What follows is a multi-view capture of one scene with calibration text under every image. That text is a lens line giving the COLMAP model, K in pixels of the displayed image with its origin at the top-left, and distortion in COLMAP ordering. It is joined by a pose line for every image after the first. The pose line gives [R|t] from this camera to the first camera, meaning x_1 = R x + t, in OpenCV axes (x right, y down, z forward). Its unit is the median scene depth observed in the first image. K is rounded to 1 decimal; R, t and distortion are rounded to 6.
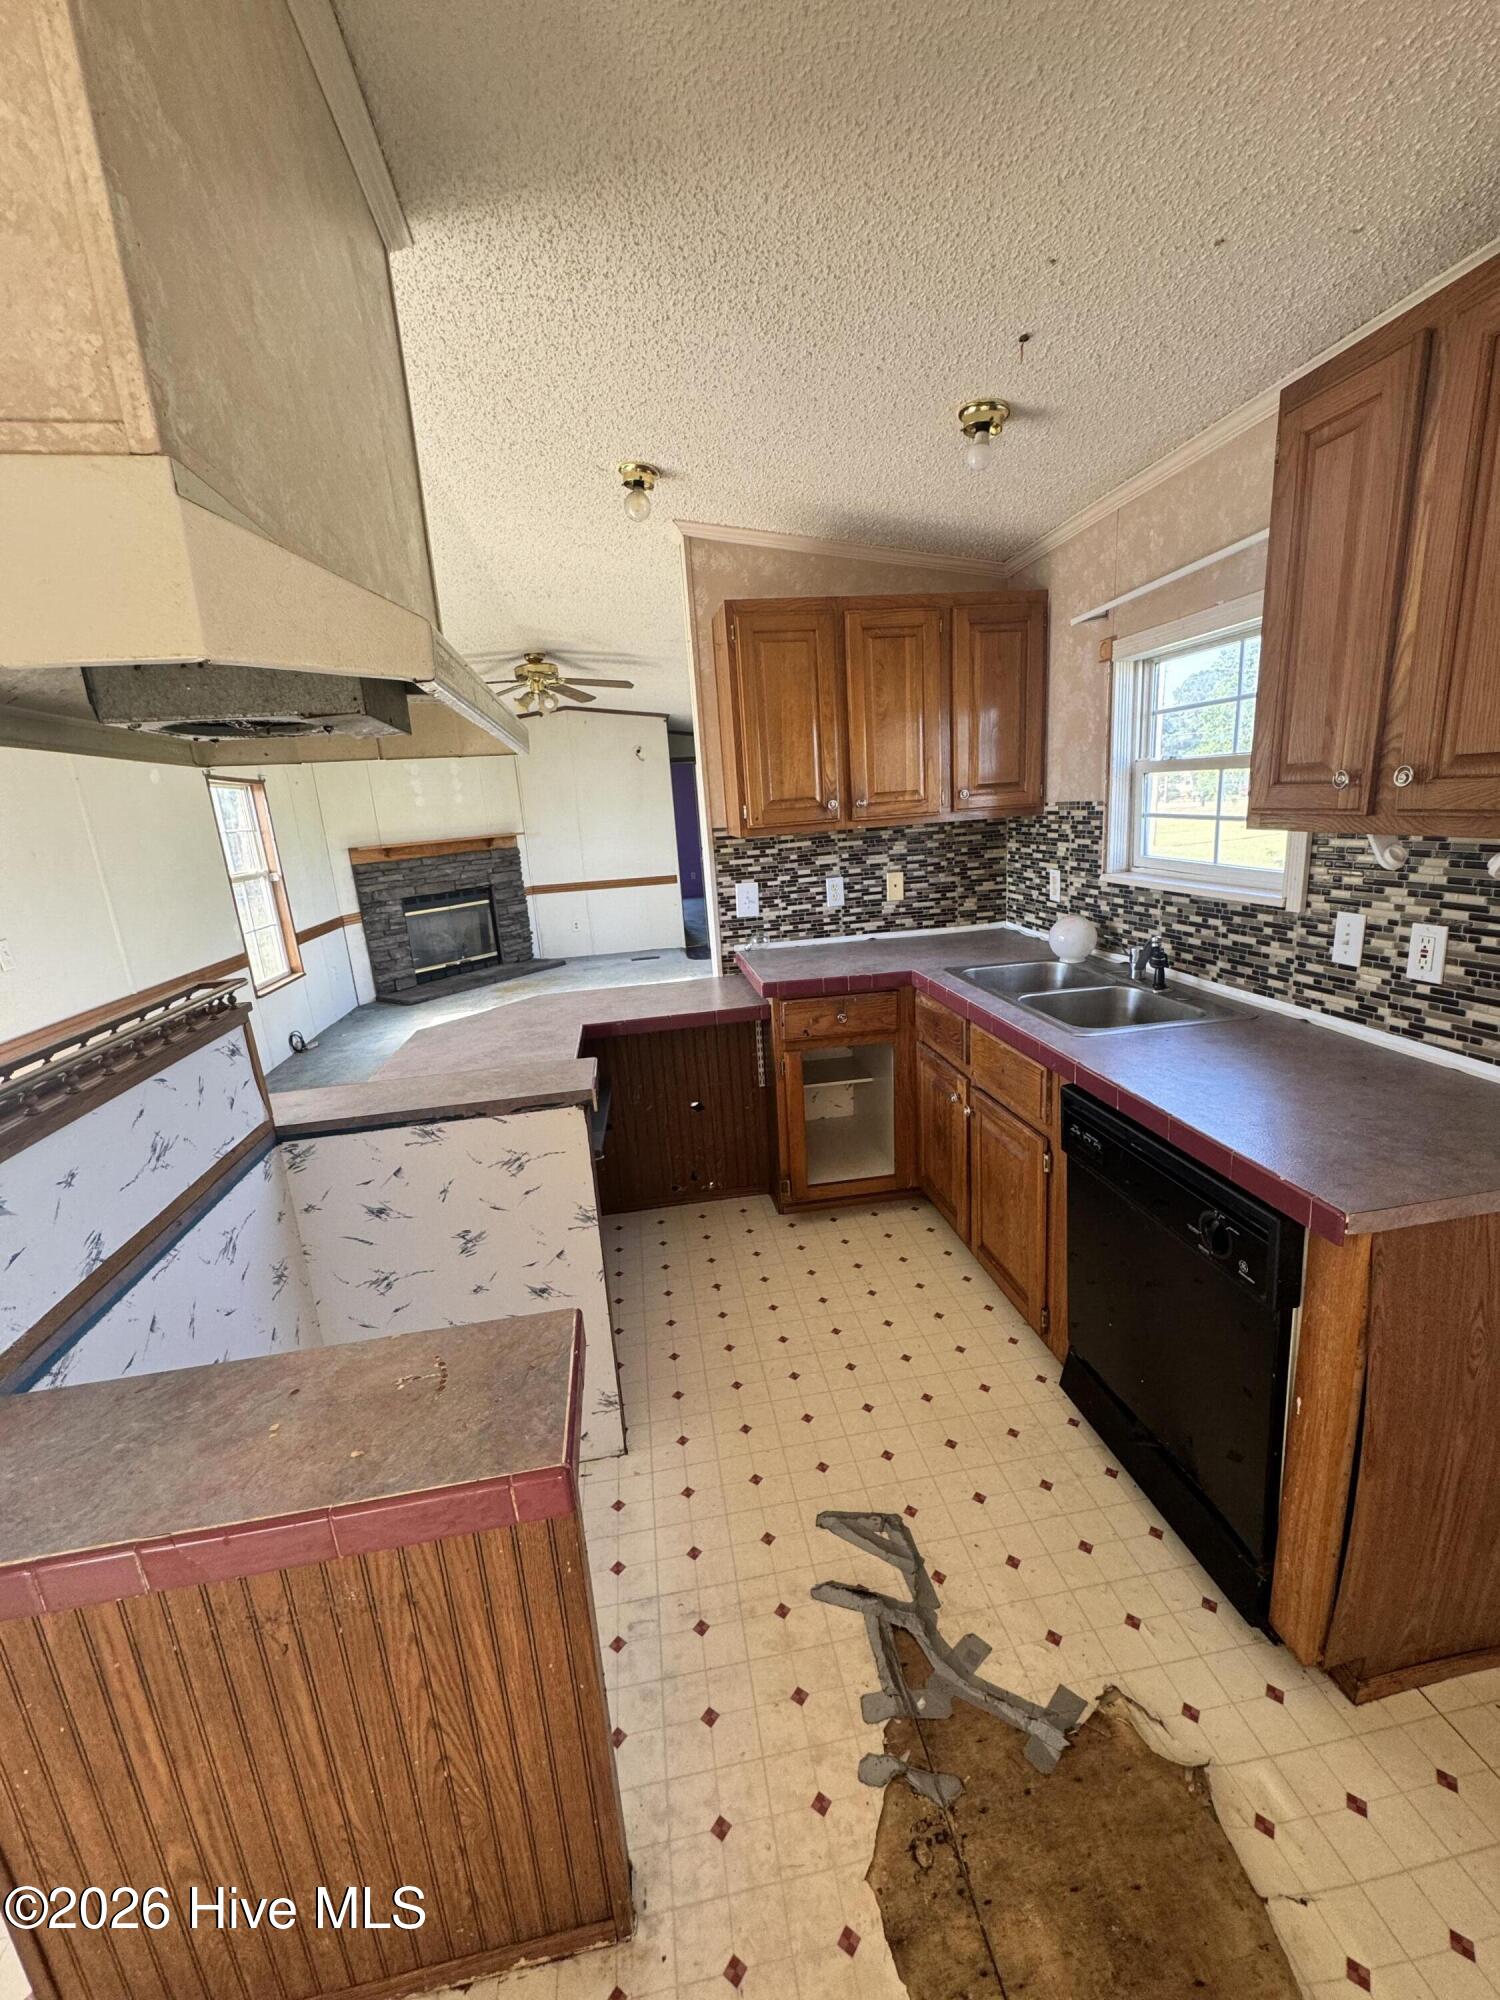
lens RADIAL K [[801.1, 0, 746.2], [0, 801.1, 1002.5], [0, 0, 1]] dist [0.001520, 0.000067]
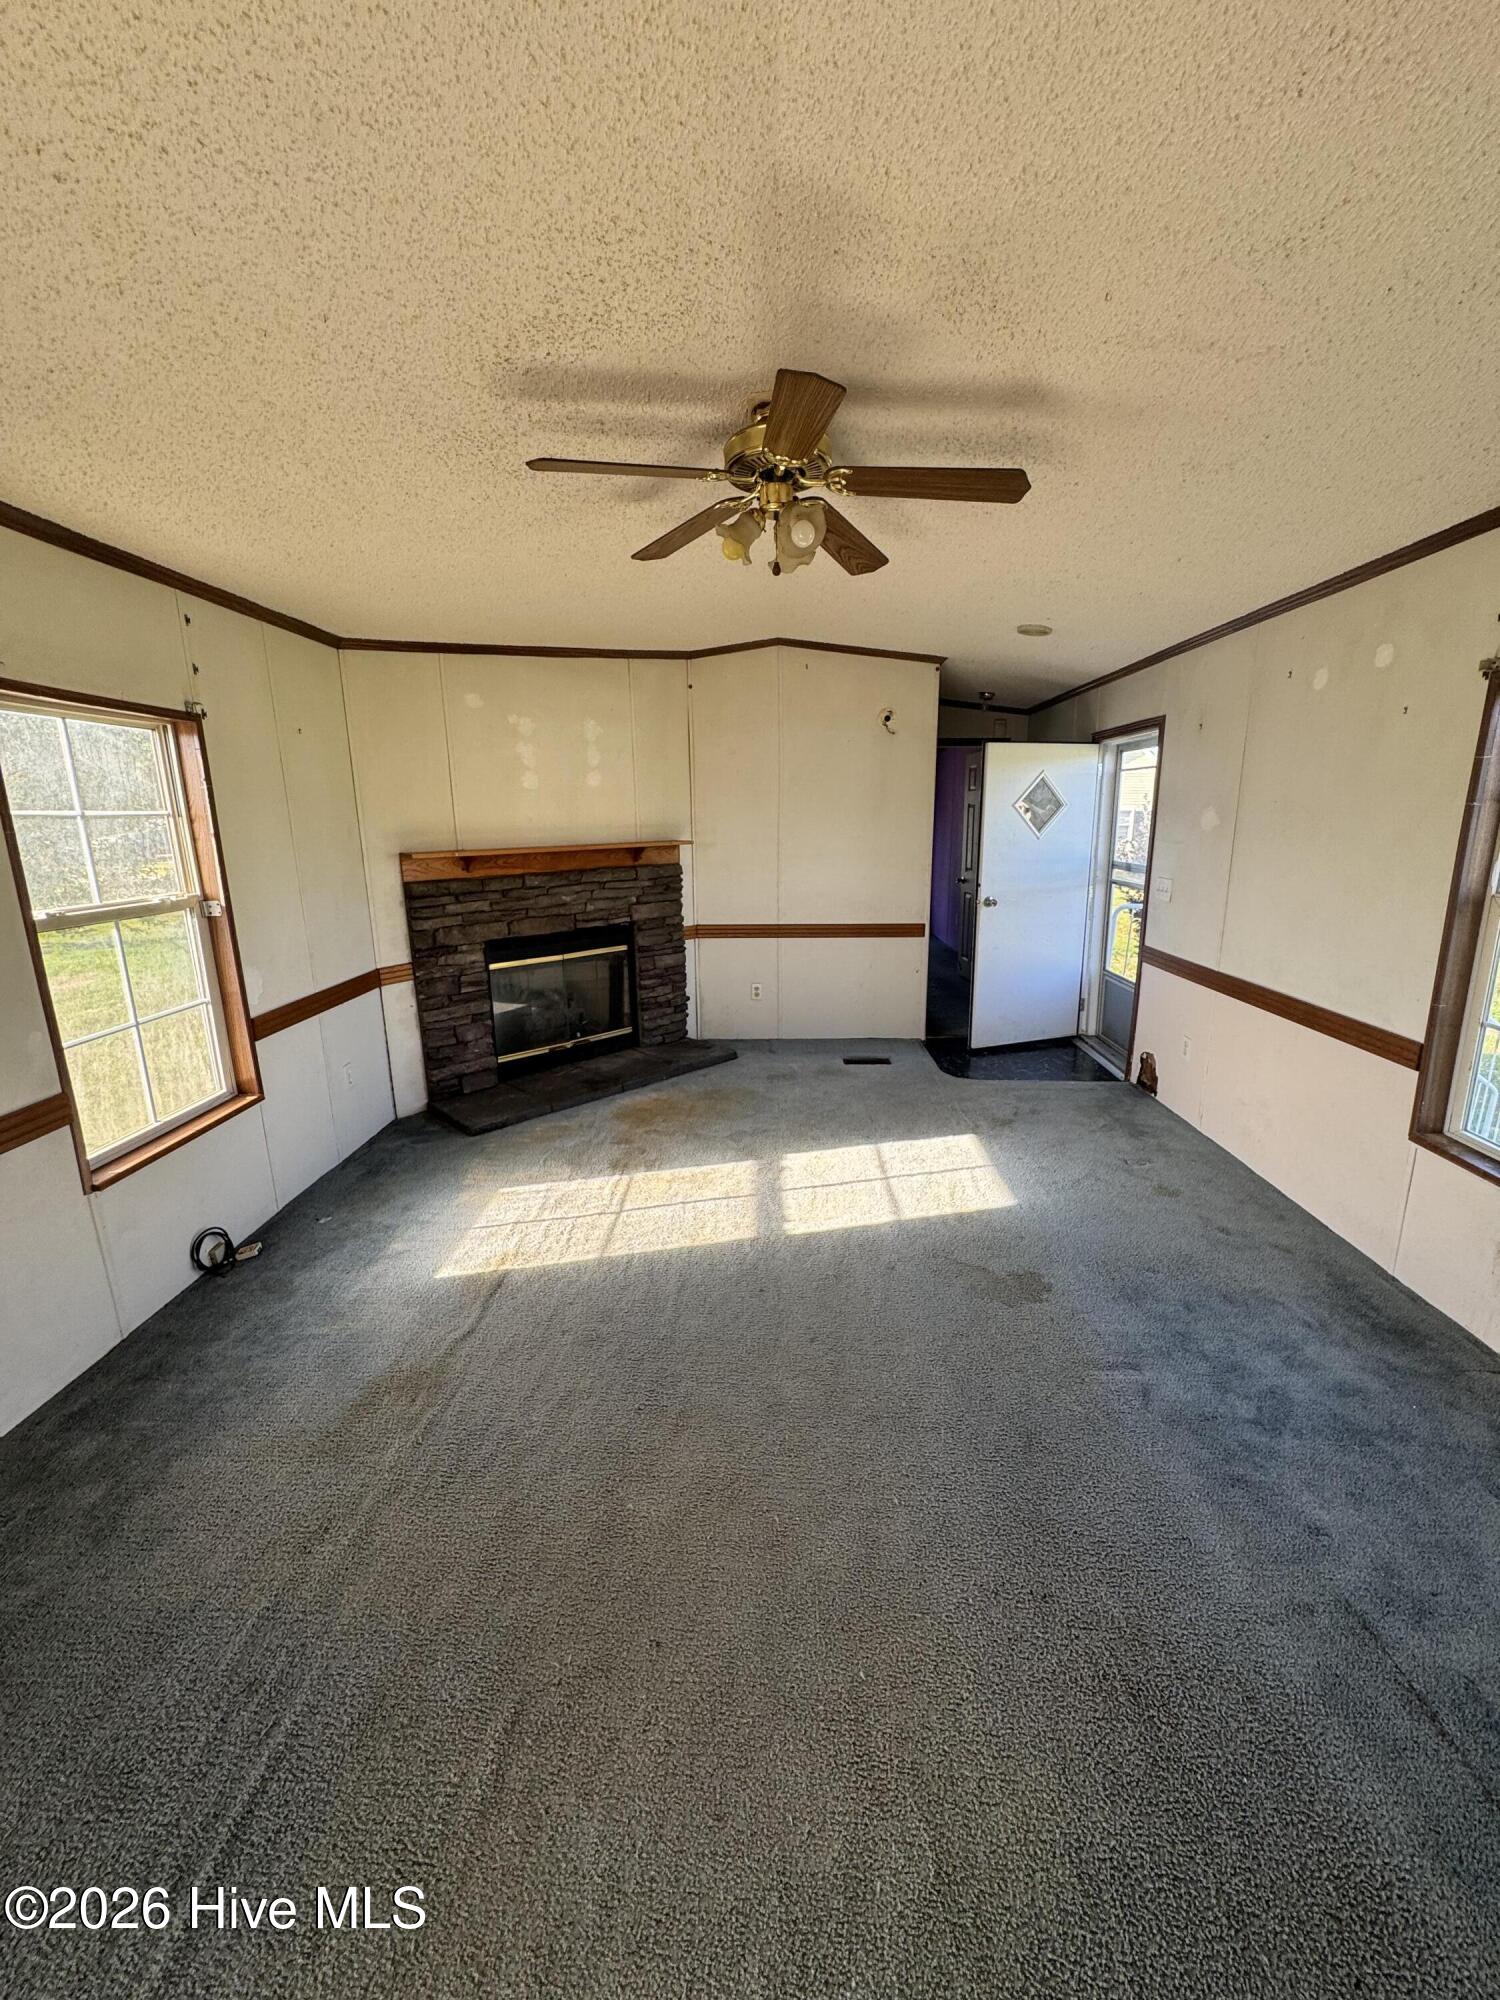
lens RADIAL K [[801.1, 0, 747.7], [0, 801.1, 997.7], [0, 0, 1]] dist [0.001520, 0.000067]
pose [[0.982145, 0.091129, -0.164580, -0.136370], [-0.093318, 0.995621, -0.005603, -0.102650], [0.163348, 0.020861, 0.986348, 0.444983]]
